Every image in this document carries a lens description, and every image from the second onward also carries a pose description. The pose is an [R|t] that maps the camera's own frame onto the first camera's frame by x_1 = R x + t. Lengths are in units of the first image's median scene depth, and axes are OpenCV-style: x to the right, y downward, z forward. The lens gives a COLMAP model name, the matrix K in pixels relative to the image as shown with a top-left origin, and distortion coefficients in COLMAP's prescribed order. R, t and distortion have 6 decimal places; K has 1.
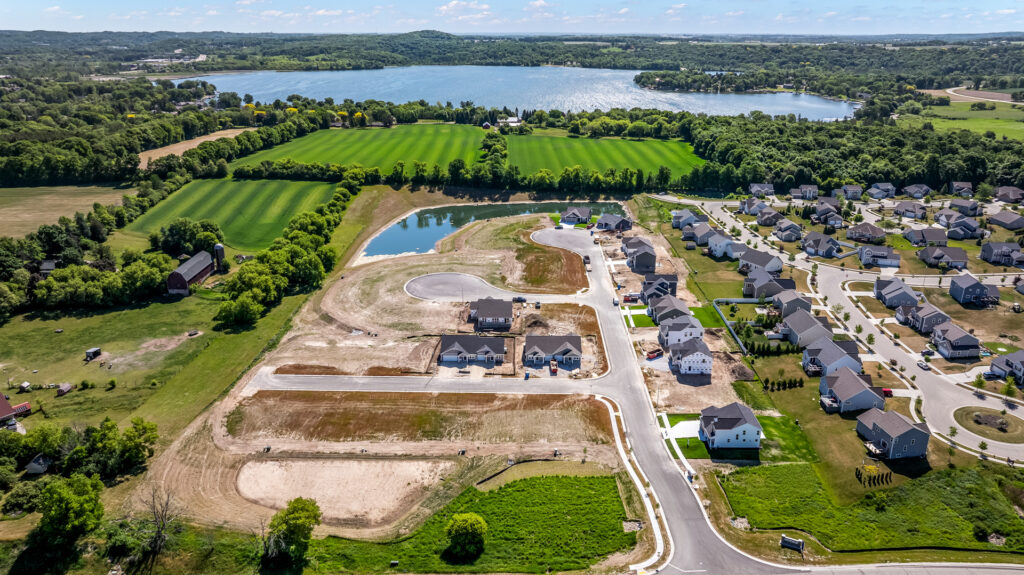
lens RADIAL K [[720.8, 0, 514.3], [0, 720.8, 287.7], [0, 0, 1]] dist [-0.025753, 0.018408]
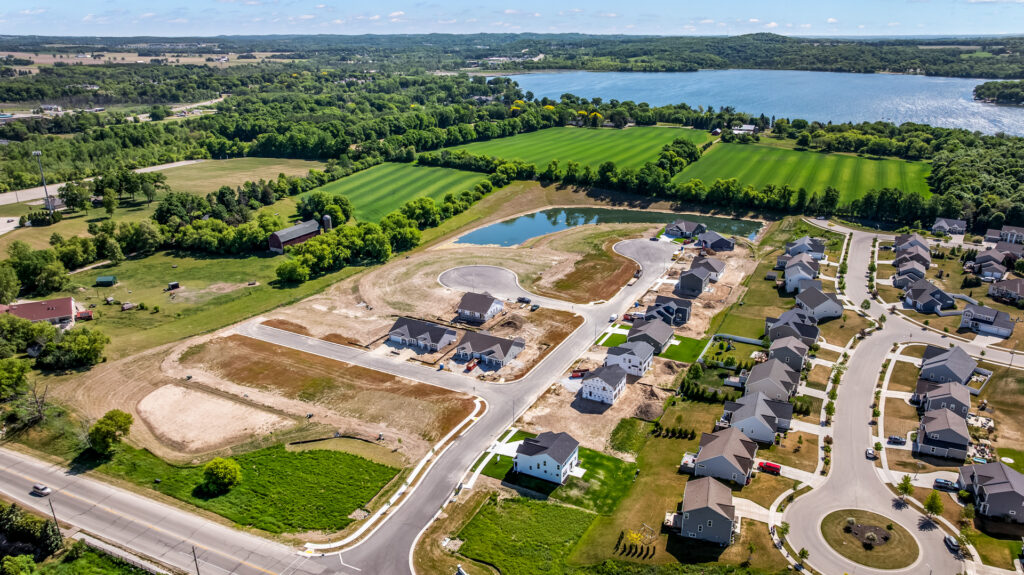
lens RADIAL K [[720.8, 0, 512.2], [0, 720.8, 280.9], [0, 0, 1]] dist [-0.025753, 0.018408]
pose [[0.892590, 0.144395, -0.427123, 0.385125], [-0.149206, 0.988553, 0.022386, -0.027781], [0.425466, 0.043748, 0.903916, 0.076969]]
